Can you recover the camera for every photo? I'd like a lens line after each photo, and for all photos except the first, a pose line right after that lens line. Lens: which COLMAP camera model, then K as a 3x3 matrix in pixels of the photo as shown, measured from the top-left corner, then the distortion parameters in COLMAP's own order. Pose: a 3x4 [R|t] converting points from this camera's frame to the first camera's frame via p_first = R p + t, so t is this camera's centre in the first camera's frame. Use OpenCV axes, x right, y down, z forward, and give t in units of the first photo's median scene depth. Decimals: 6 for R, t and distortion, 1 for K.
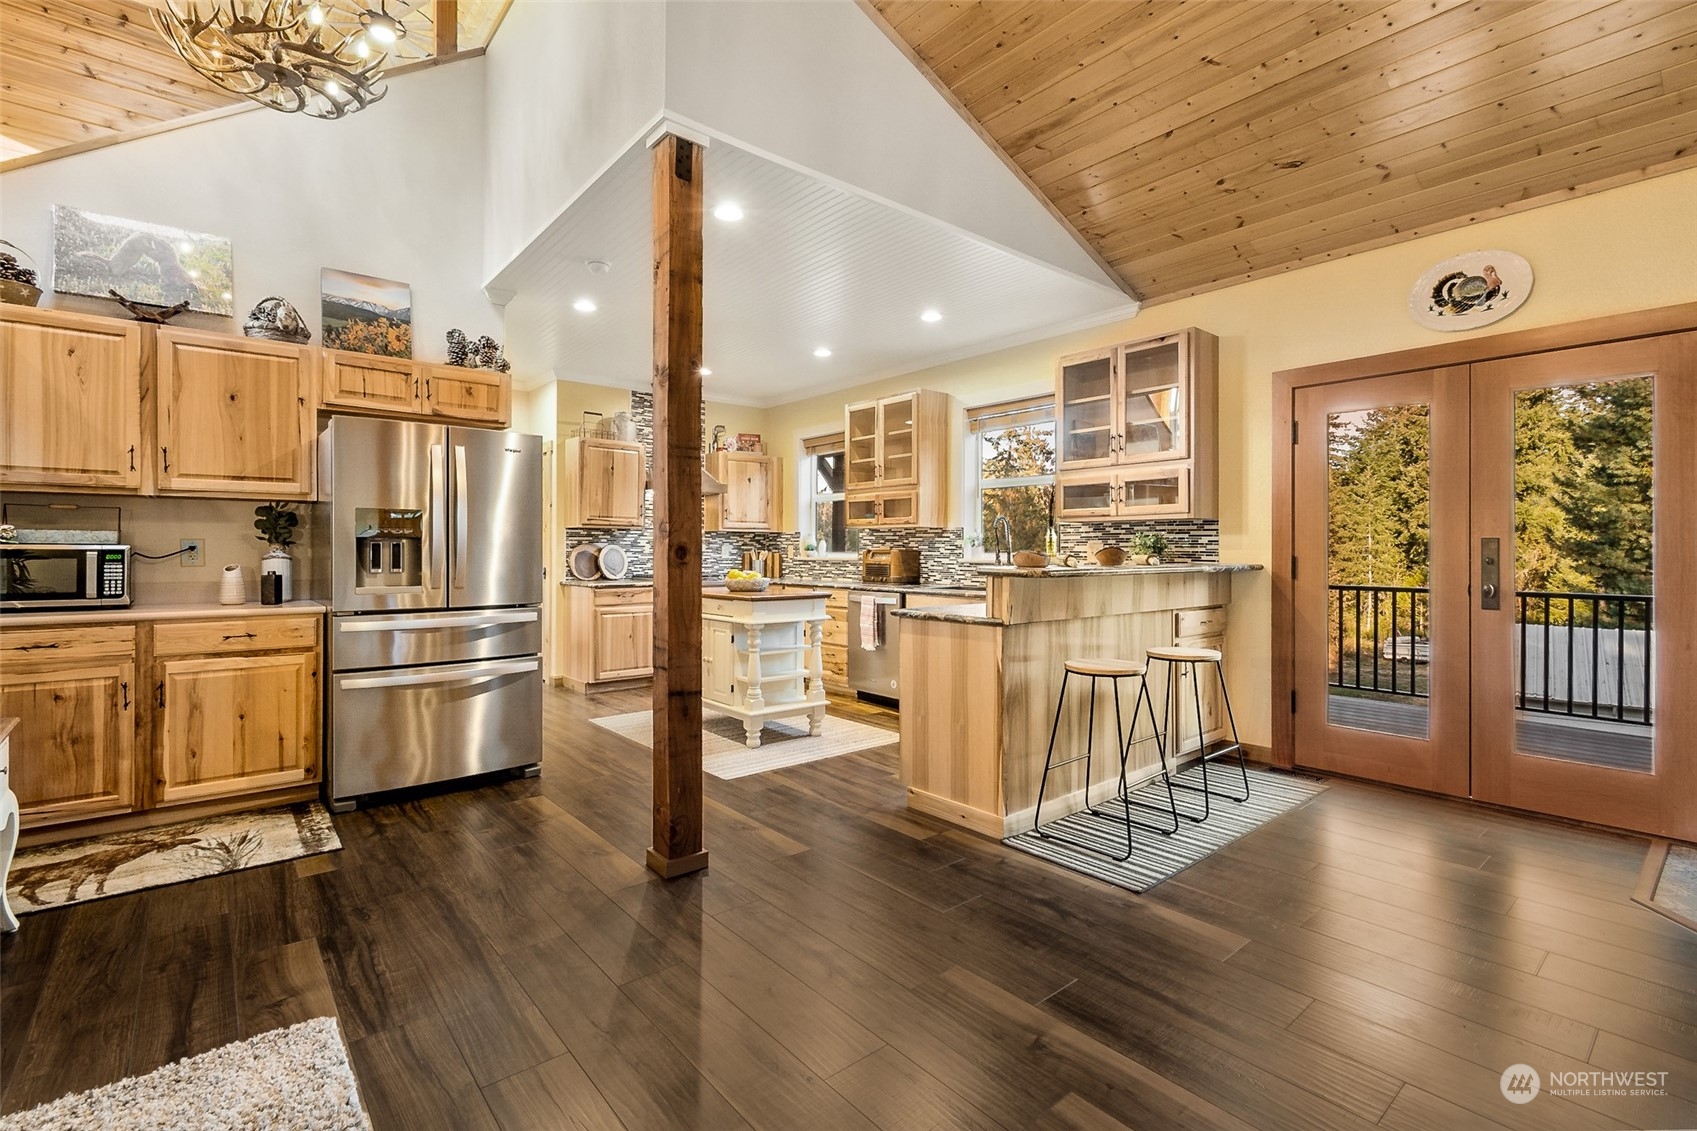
lens RADIAL K [[769.9, 0, 852.8], [0, 769.9, 550.9], [0, 0, 1]] dist [0.010512, -0.005139]
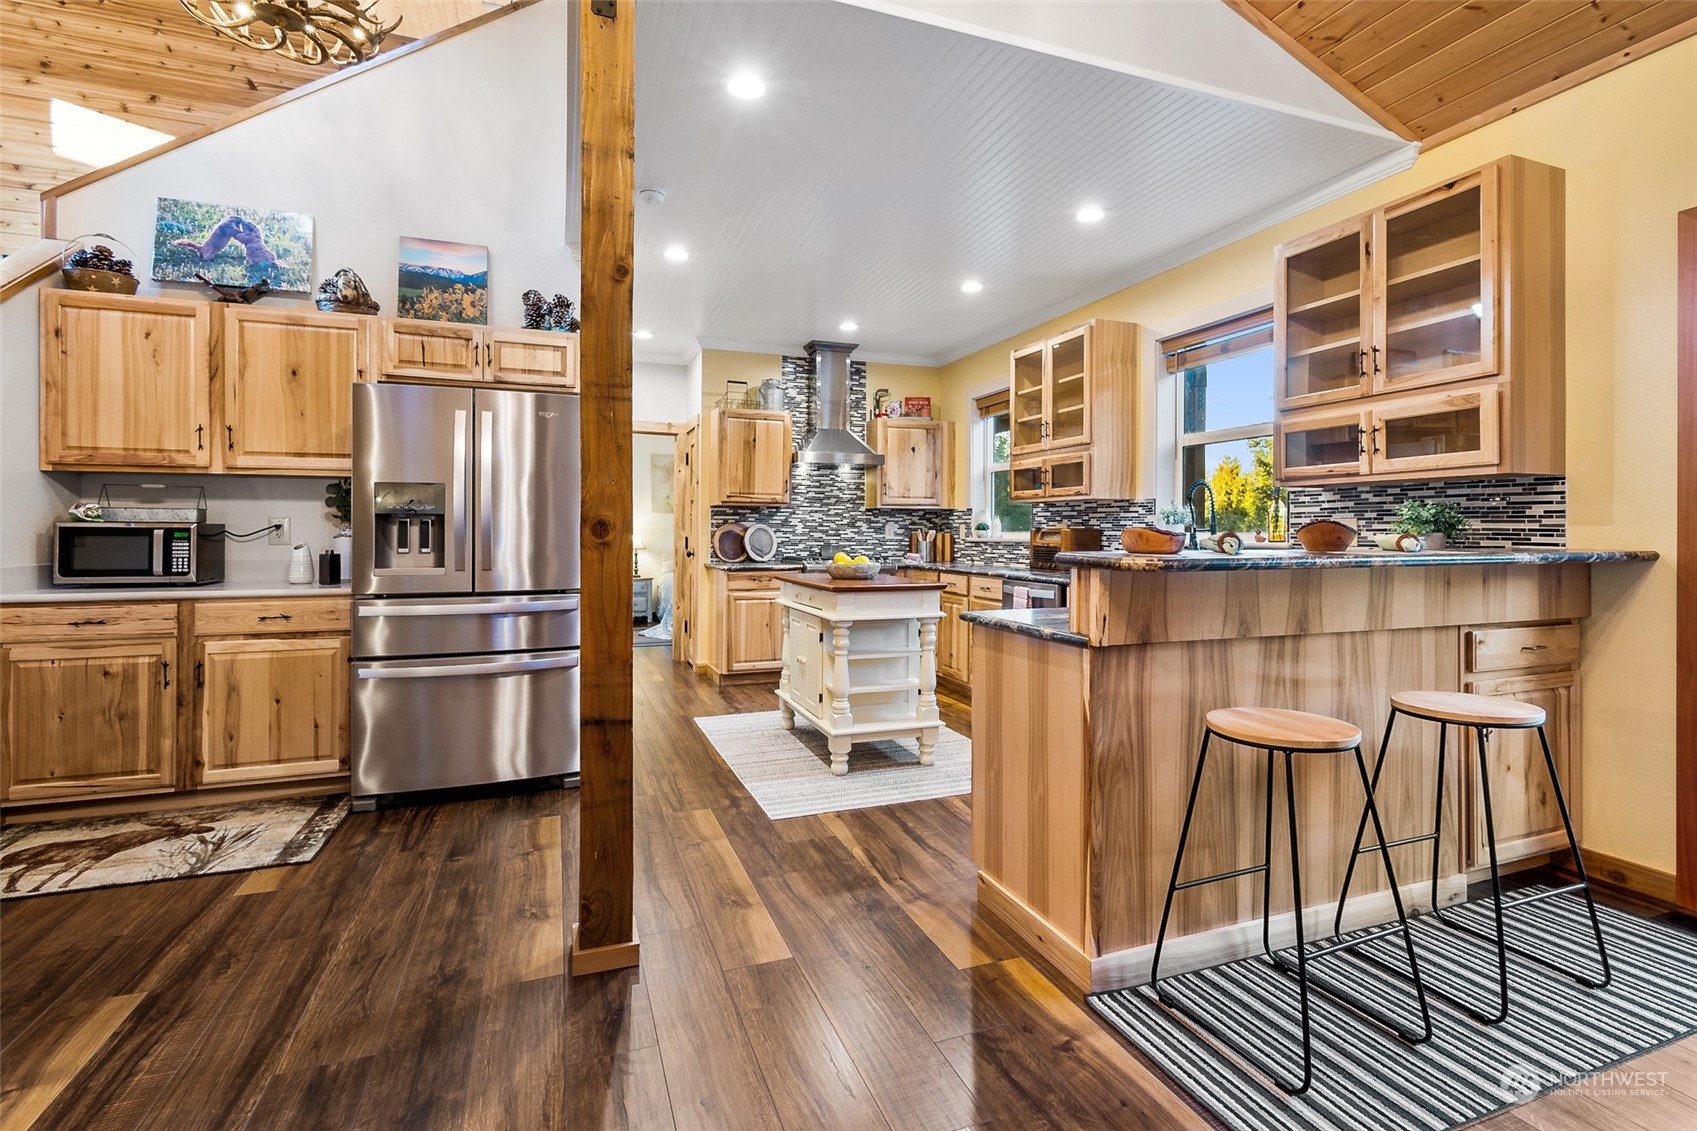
lens RADIAL K [[769.9, 0, 847.4], [0, 769.9, 537.0], [0, 0, 1]] dist [0.010512, -0.005139]
pose [[0.942301, 0.002132, -0.334761, 0.186704], [-0.000032, 0.999980, 0.006278, 0.003819], [0.334768, -0.005905, 0.942282, 0.306530]]
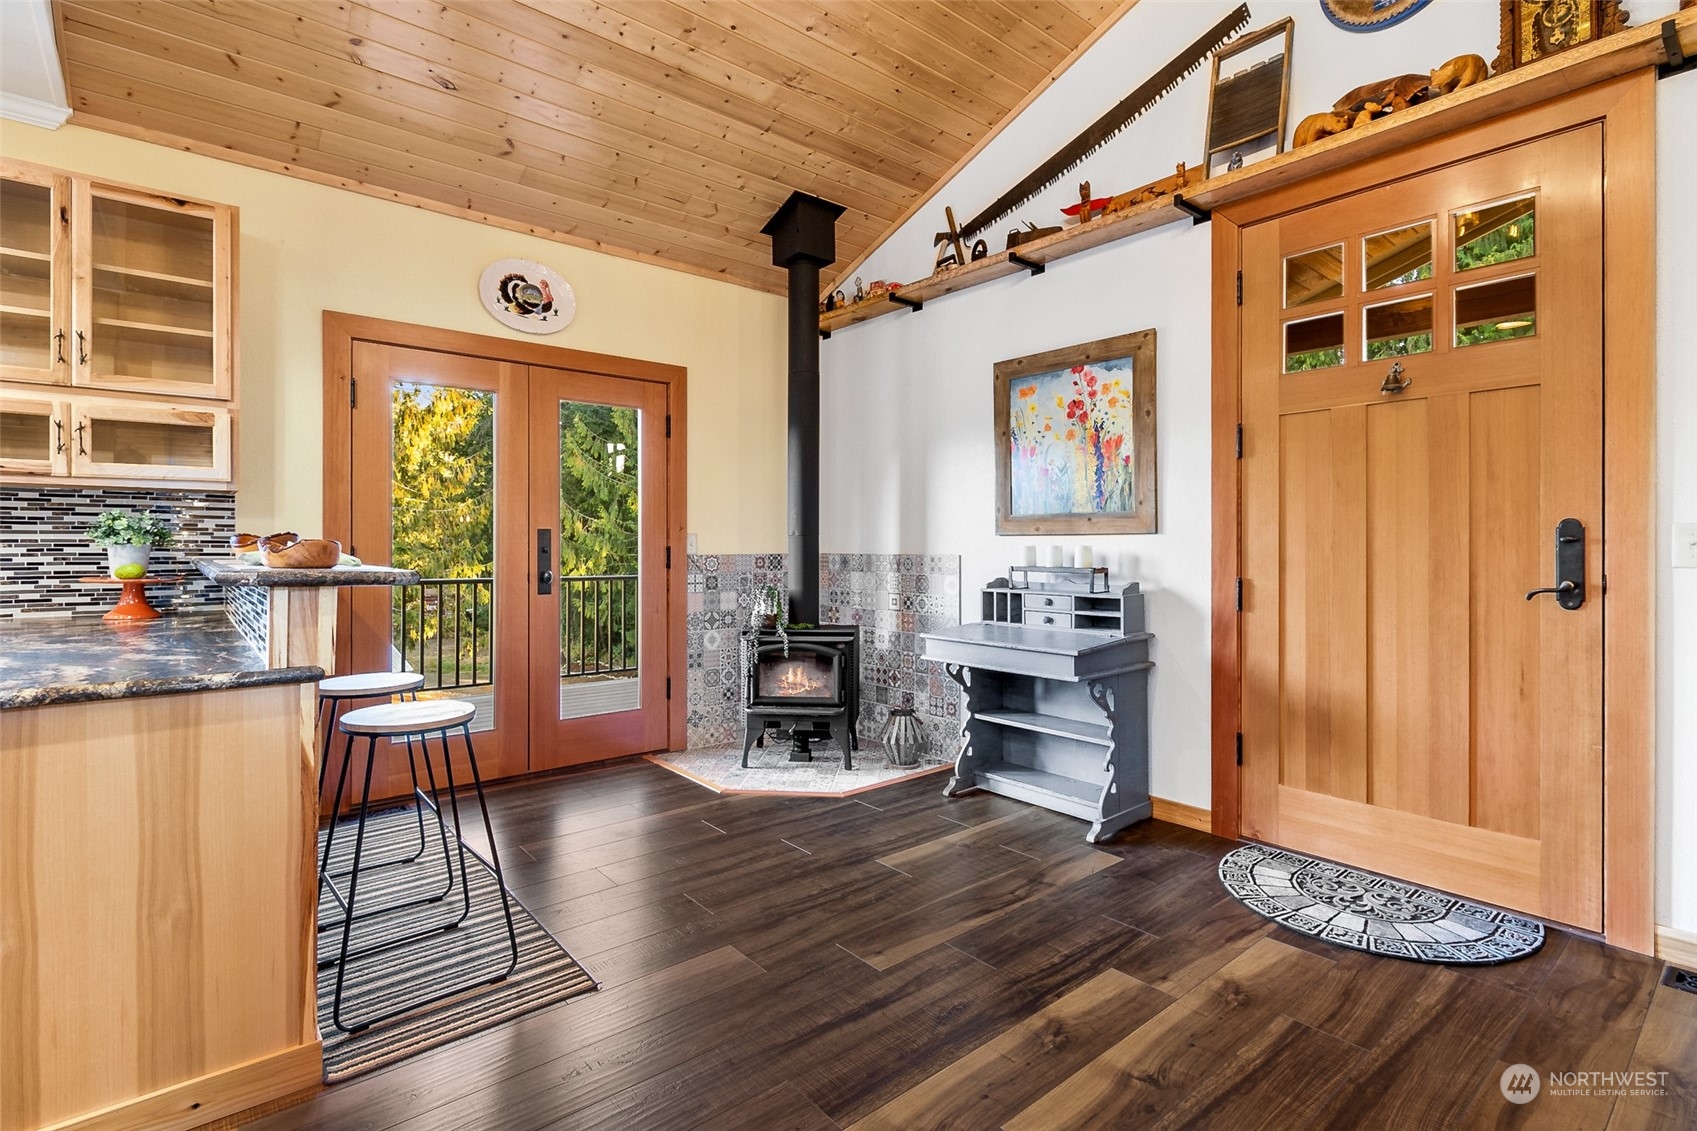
lens RADIAL K [[812.8, 0, 853.8], [0, 812.8, 541.0], [0, 0, 1]] dist [0.018759, -0.005874]
pose [[0.006006, 0.002431, 0.999979, -0.324127], [-0.000984, 0.999997, -0.002426, 0.002753], [-0.999981, -0.000969, 0.006009, 0.544168]]
